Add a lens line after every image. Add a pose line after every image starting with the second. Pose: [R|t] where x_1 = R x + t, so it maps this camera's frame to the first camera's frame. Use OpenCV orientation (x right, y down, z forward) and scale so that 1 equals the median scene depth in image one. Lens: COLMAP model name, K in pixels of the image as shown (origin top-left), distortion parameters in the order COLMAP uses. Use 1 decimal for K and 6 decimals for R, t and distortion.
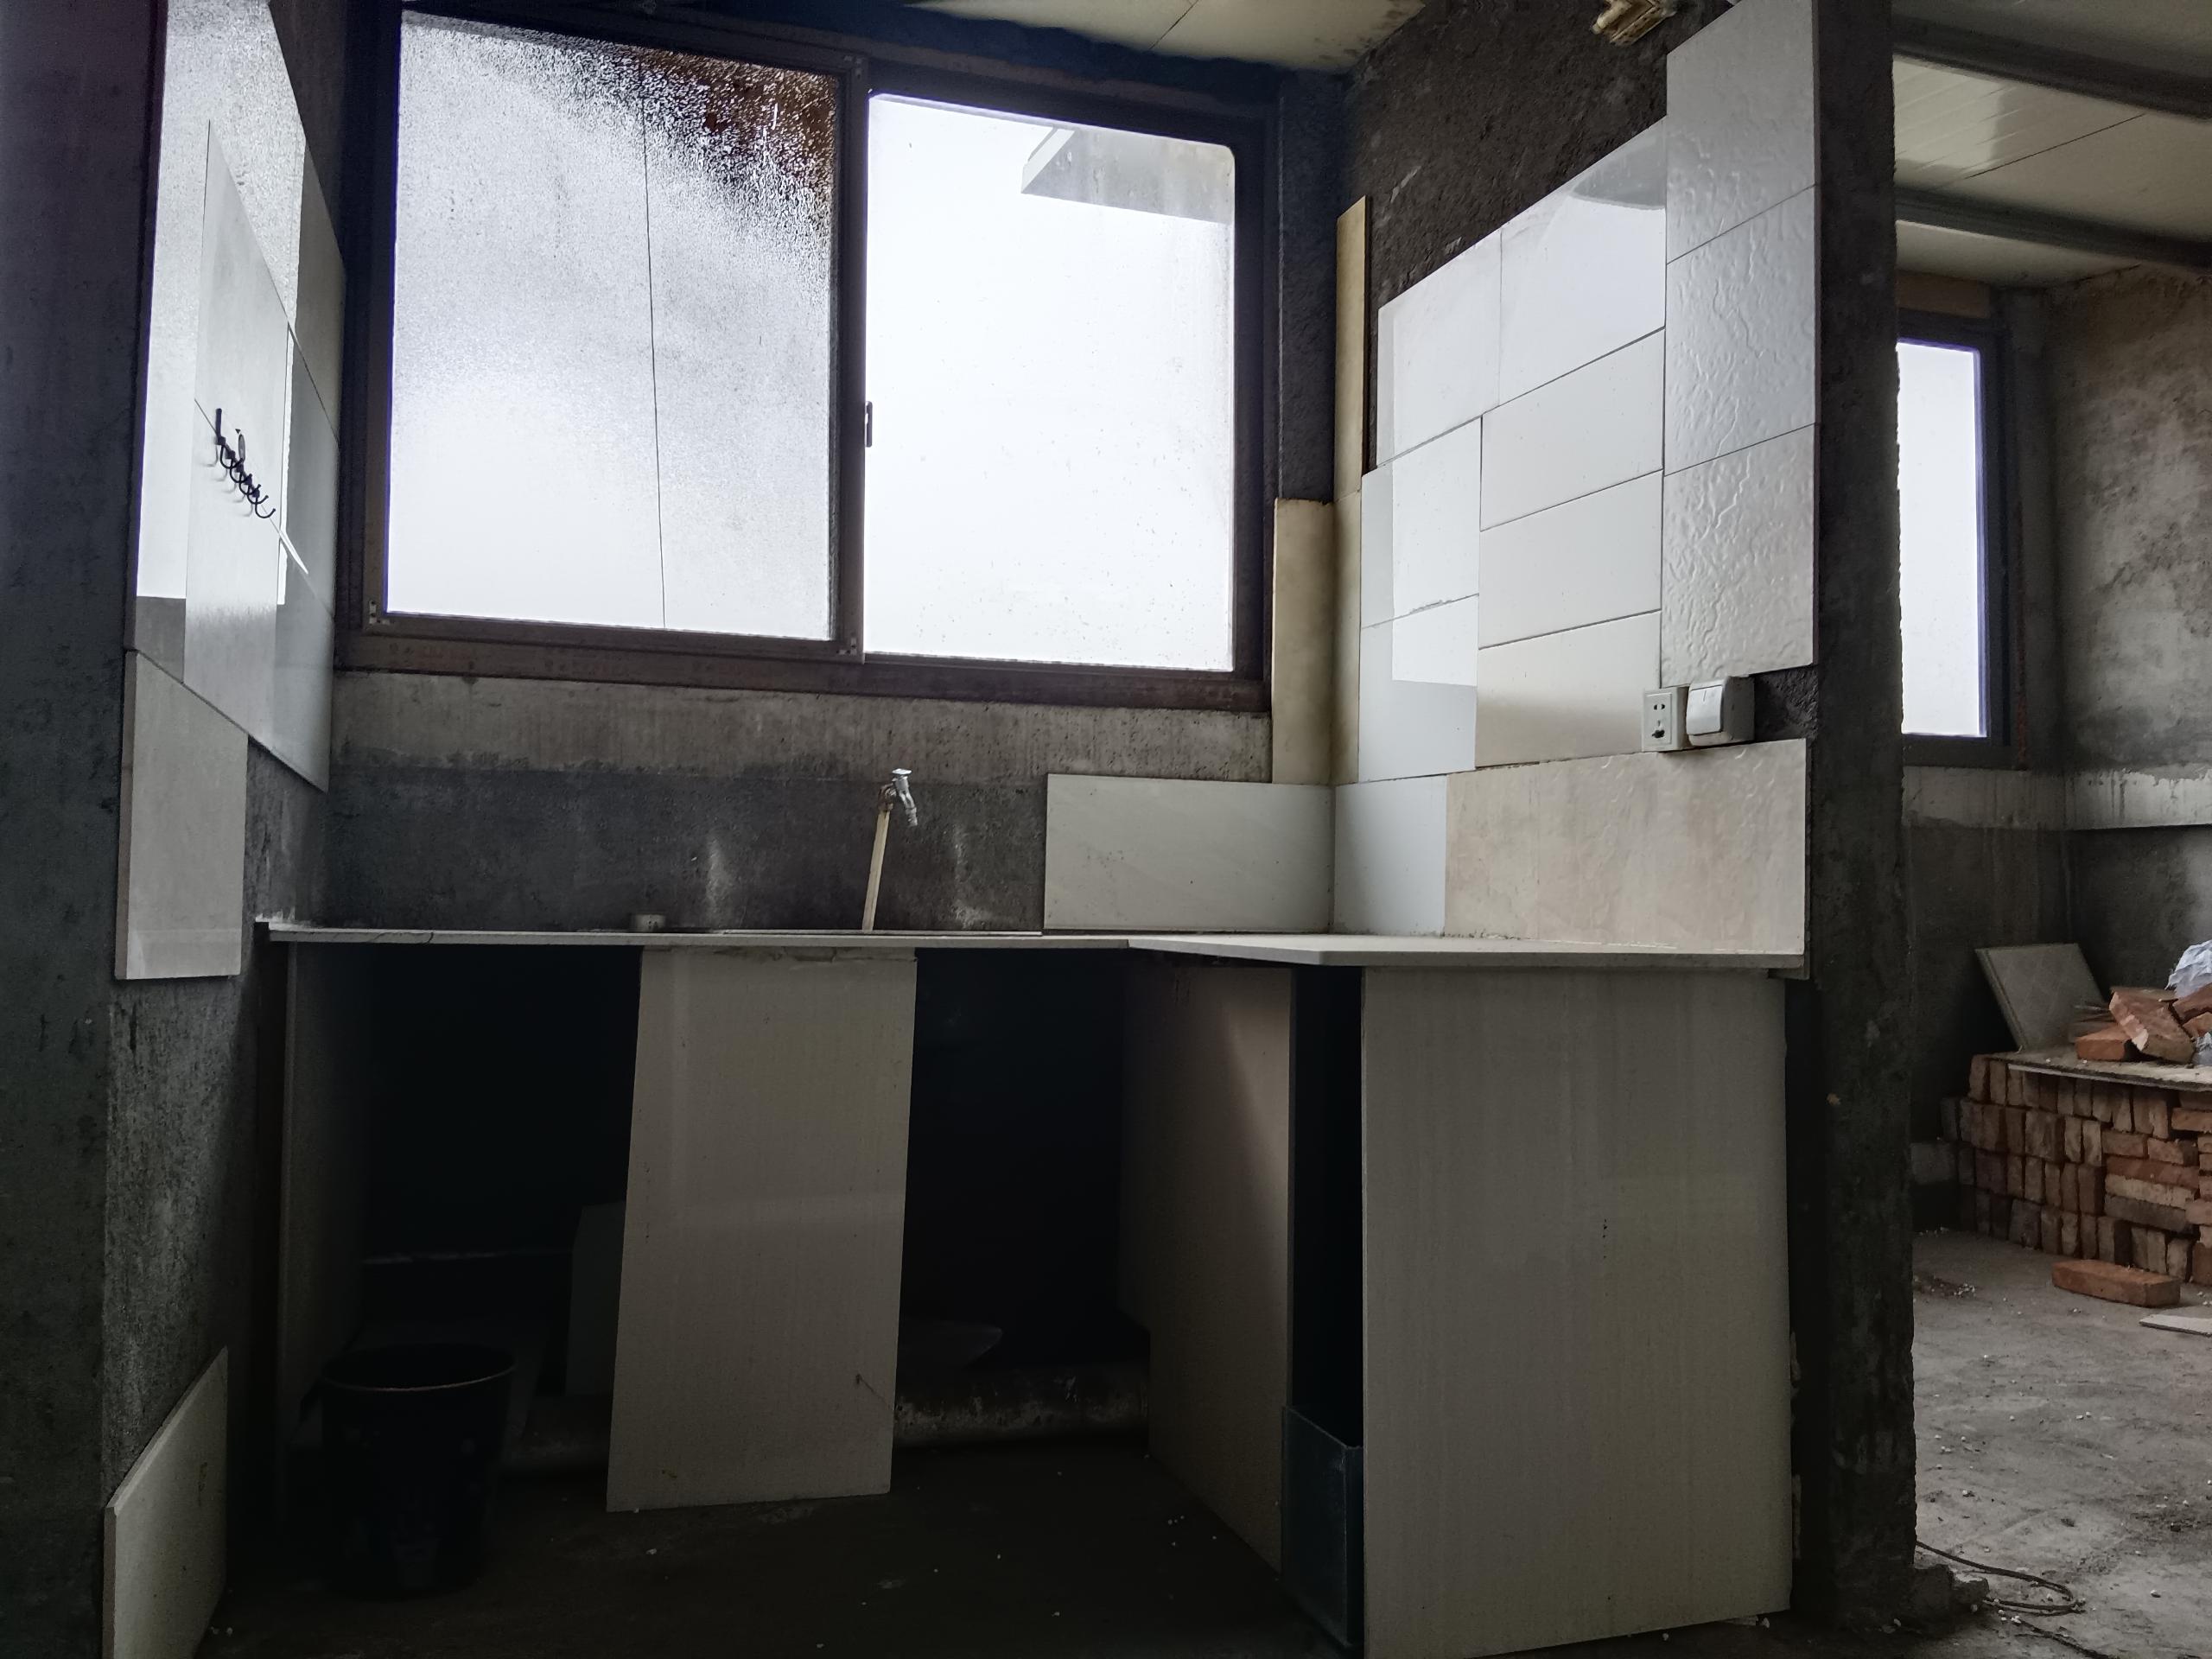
lens RADIAL K [[1761.3, 0, 1108.1], [0, 1761.3, 821.1], [0, 0, 1]] dist [0.041685, -0.070704]
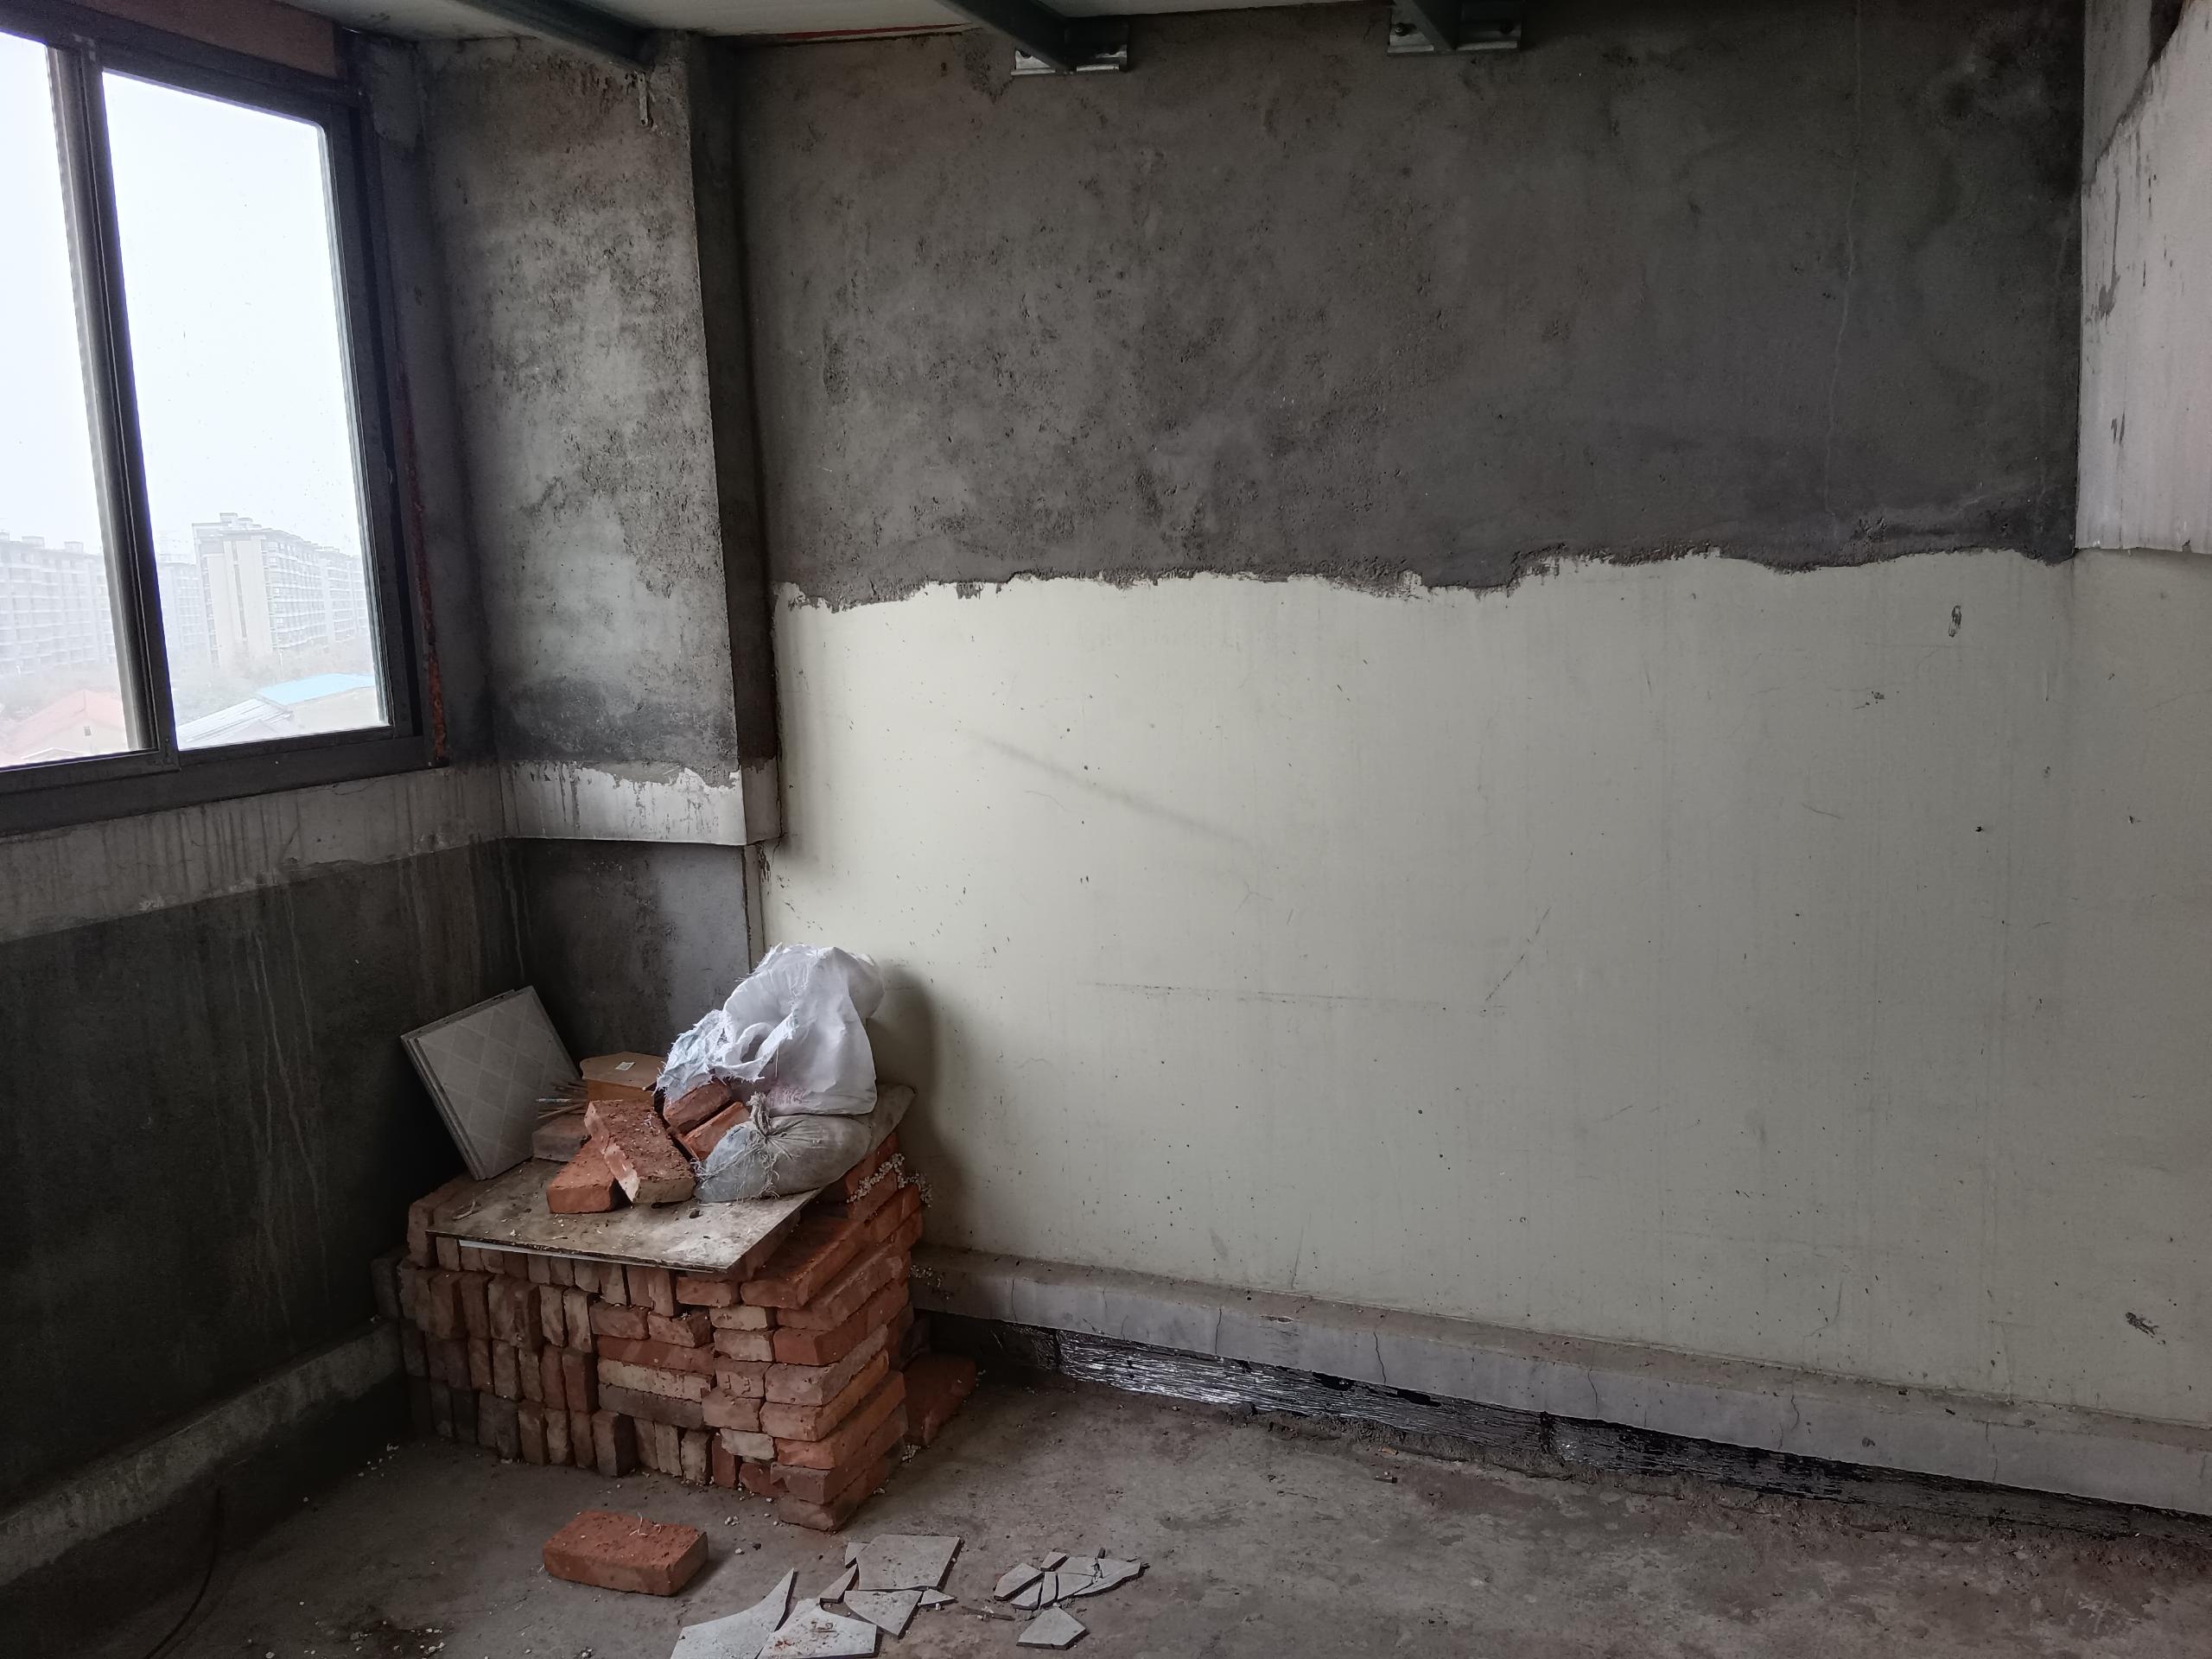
lens RADIAL K [[1761.3, 0, 1106.2], [0, 1761.3, 821.3], [0, 0, 1]] dist [0.041685, -0.070704]
pose [[0.673373, -0.143554, 0.725231, 0.191847], [0.016430, 0.983630, 0.179448, -0.136521], [-0.739120, -0.108920, 0.664709, 0.356425]]
